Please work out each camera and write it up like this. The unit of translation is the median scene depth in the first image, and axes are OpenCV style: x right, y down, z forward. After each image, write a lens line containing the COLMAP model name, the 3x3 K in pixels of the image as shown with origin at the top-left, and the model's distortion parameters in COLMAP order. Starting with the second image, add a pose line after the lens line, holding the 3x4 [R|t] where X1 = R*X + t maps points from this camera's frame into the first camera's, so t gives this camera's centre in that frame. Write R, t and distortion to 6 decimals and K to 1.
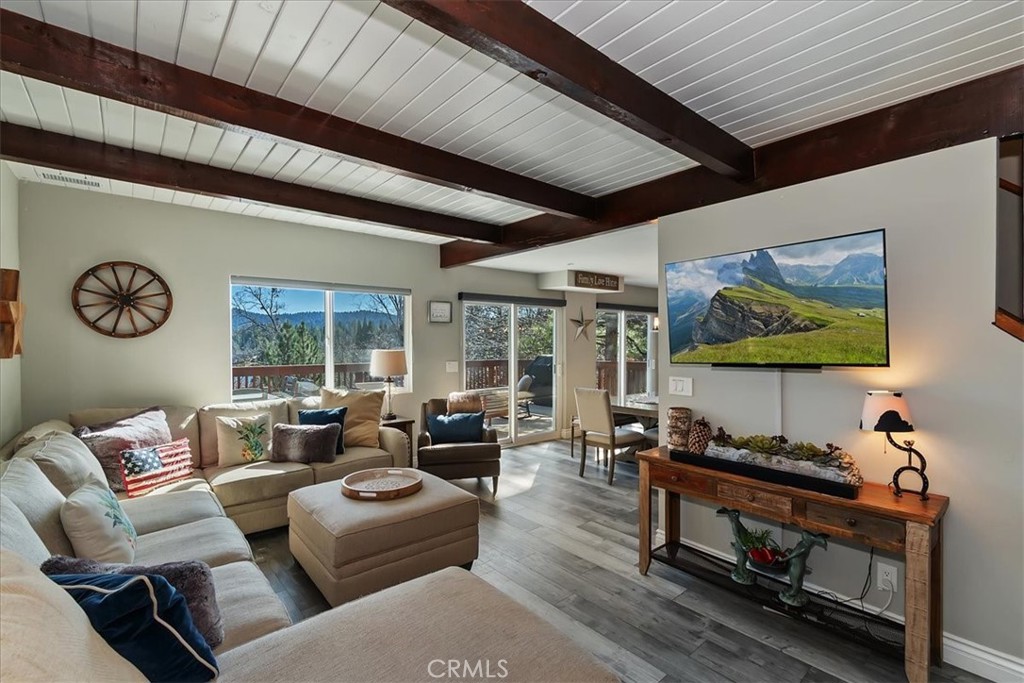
lens RADIAL K [[459.1, 0, 503.7], [0, 459.1, 345.4], [0, 0, 1]] dist [-0.002946, -0.003464]
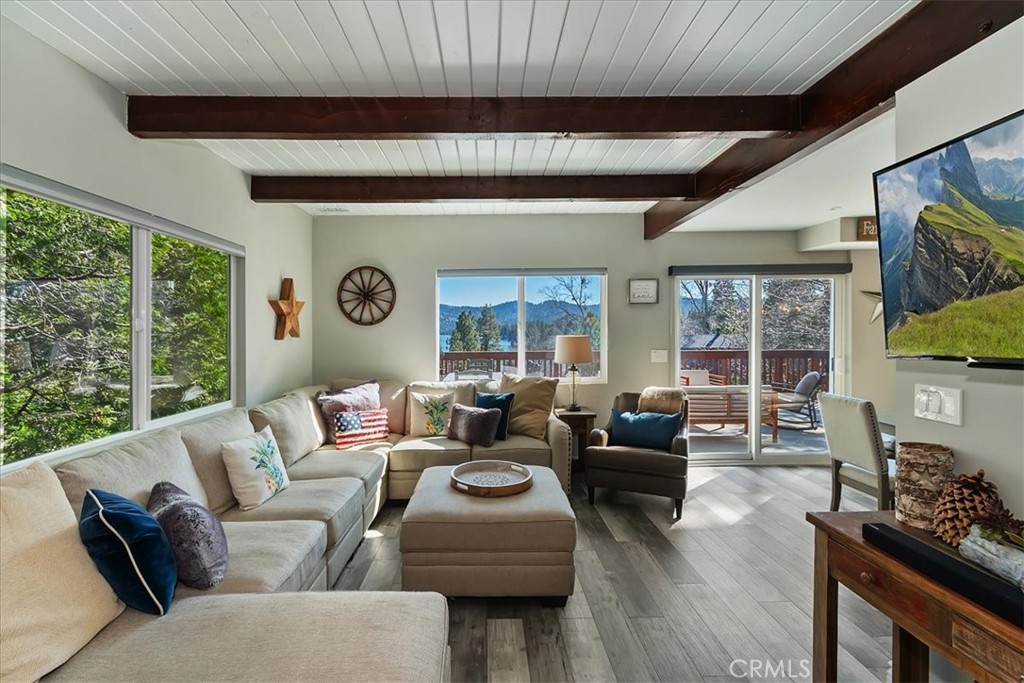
lens RADIAL K [[459.1, 0, 483.7], [0, 459.1, 332.3], [0, 0, 1]] dist [-0.002946, -0.003464]
pose [[0.767290, -0.002550, -0.641296, 0.239928], [0.001178, 0.999996, -0.002567, 0.006536], [0.641300, 0.001214, 0.767290, 0.206309]]
